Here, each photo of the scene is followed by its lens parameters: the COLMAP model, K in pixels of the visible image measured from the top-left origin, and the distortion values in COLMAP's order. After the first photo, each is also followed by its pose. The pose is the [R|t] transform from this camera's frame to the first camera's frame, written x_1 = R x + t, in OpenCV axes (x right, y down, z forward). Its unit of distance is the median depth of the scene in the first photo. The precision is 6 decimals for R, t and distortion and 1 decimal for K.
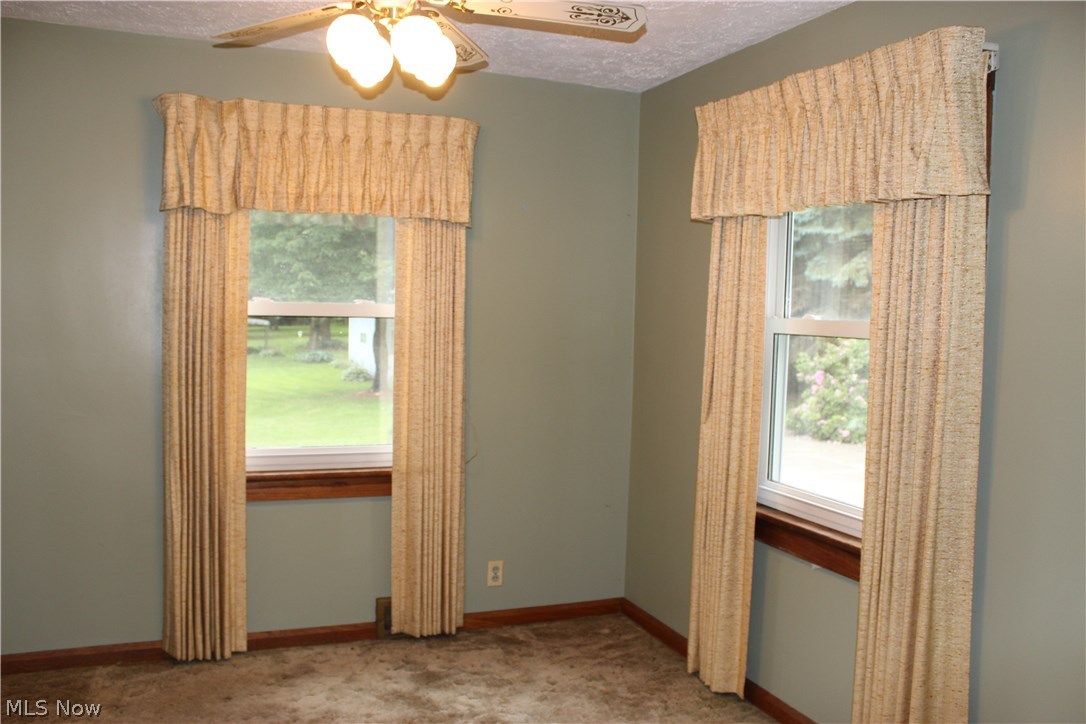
lens RADIAL K [[905.7, 0, 543.7], [0, 905.7, 362.3], [0, 0, 1]] dist [-0.073565, -0.000011]
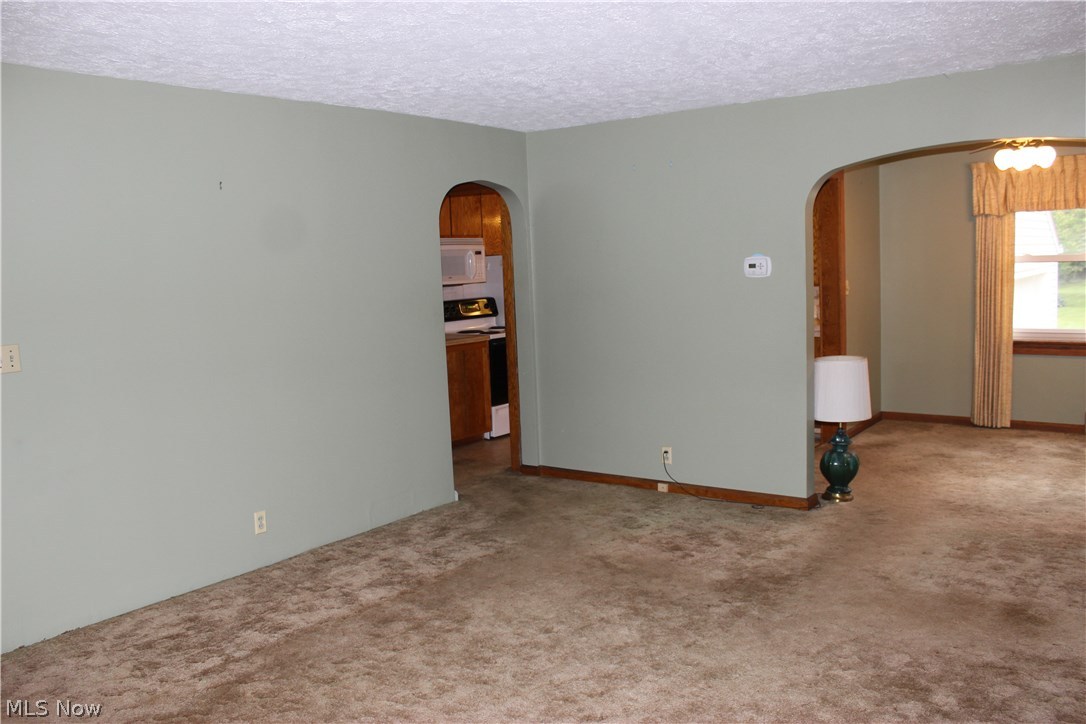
lens RADIAL K [[905.7, 0, 544.0], [0, 905.7, 362.8], [0, 0, 1]] dist [-0.073565, -0.000011]
pose [[0.521853, 0.057869, -0.851070, 0.878870], [-0.001390, 0.997753, 0.066990, 0.043100], [0.853034, -0.033776, 0.520761, -1.020368]]
